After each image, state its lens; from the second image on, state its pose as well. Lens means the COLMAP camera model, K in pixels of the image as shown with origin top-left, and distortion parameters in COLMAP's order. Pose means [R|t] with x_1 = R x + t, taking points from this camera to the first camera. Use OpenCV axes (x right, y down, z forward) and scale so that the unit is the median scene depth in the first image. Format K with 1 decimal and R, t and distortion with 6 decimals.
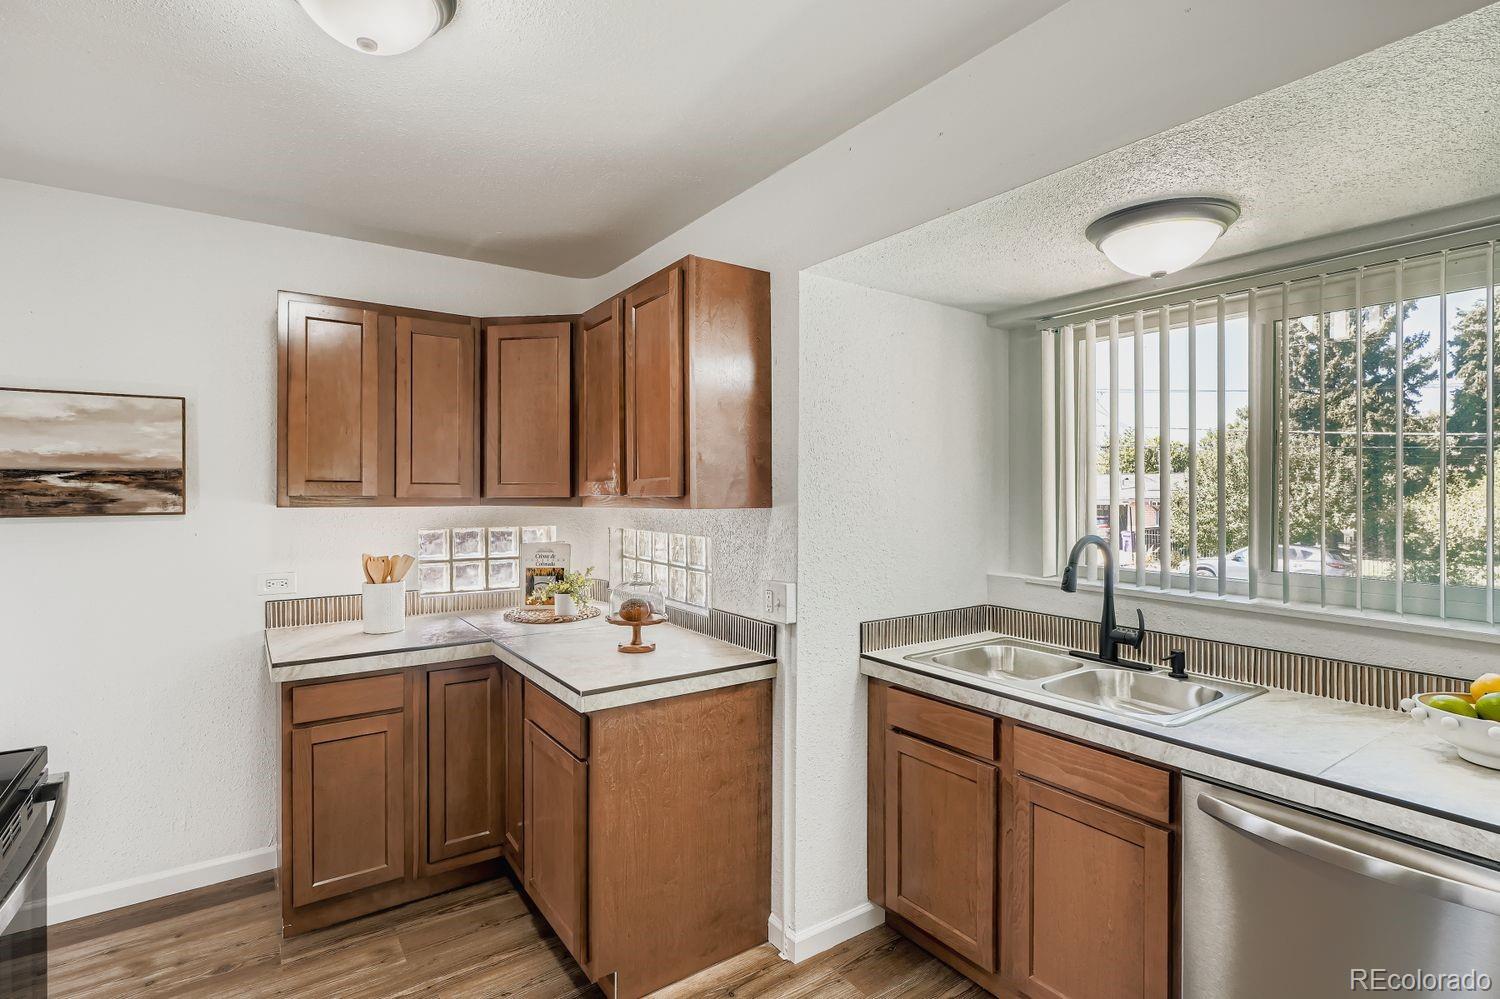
lens RADIAL K [[727.0, 0, 755.9], [0, 727.0, 494.8], [0, 0, 1]] dist [-0.000896, 0.000095]
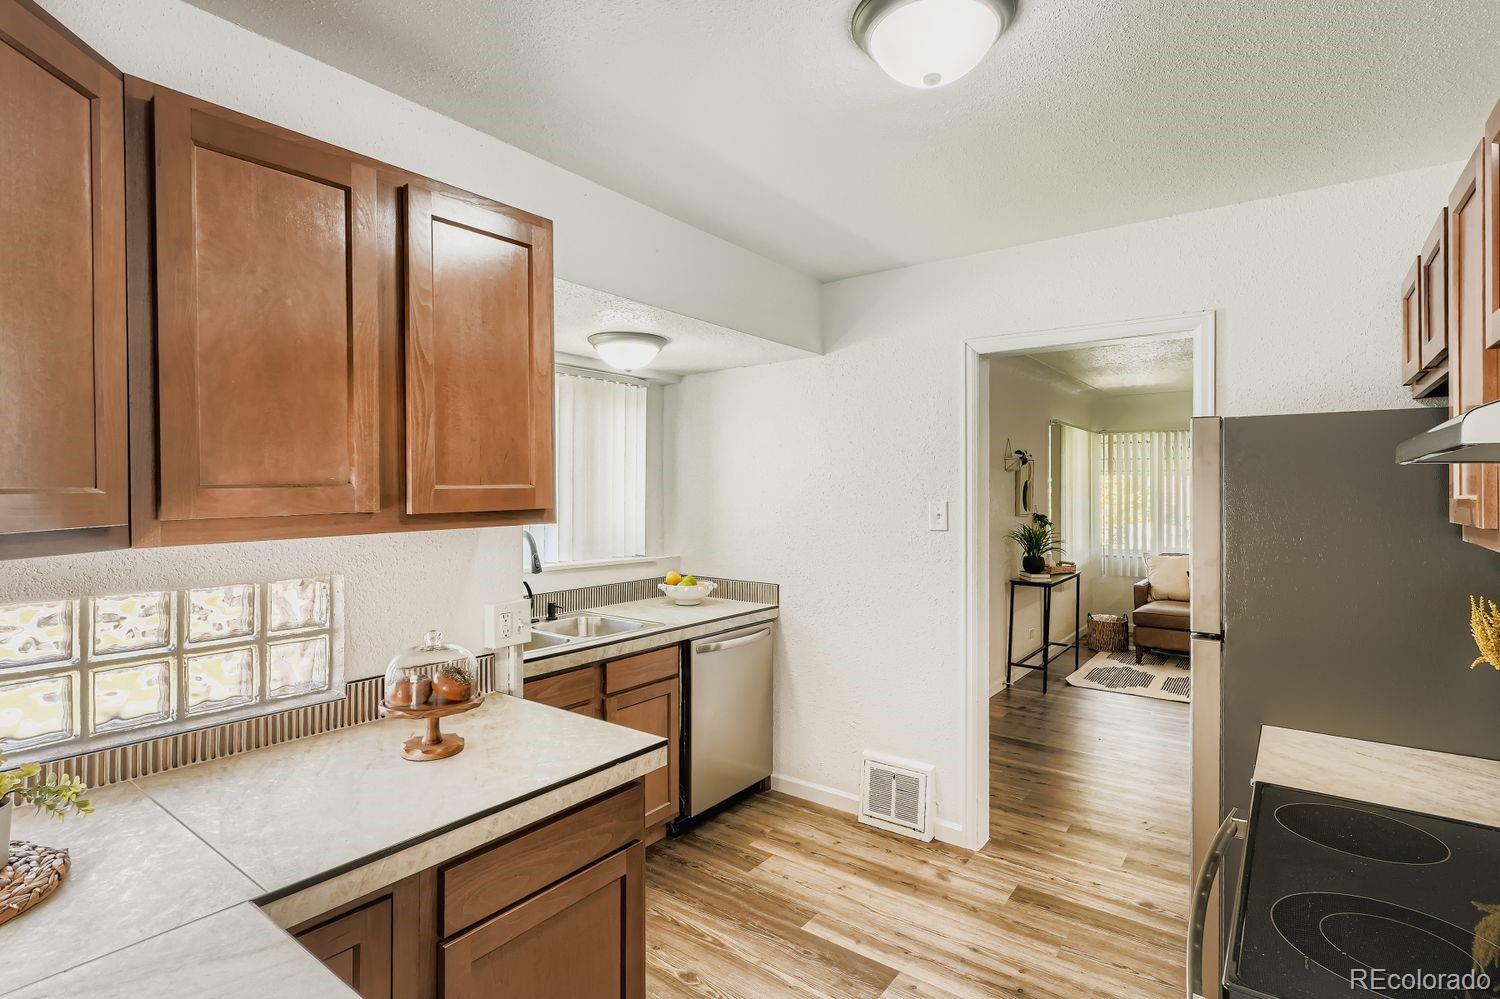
lens RADIAL K [[727.0, 0, 755.9], [0, 727.0, 494.8], [0, 0, 1]] dist [-0.000896, 0.000095]
pose [[-0.304369, 0.005300, 0.952540, -1.312271], [0.016258, 0.999868, -0.000368, -0.014745], [-0.952416, 0.015374, -0.304415, 1.355512]]
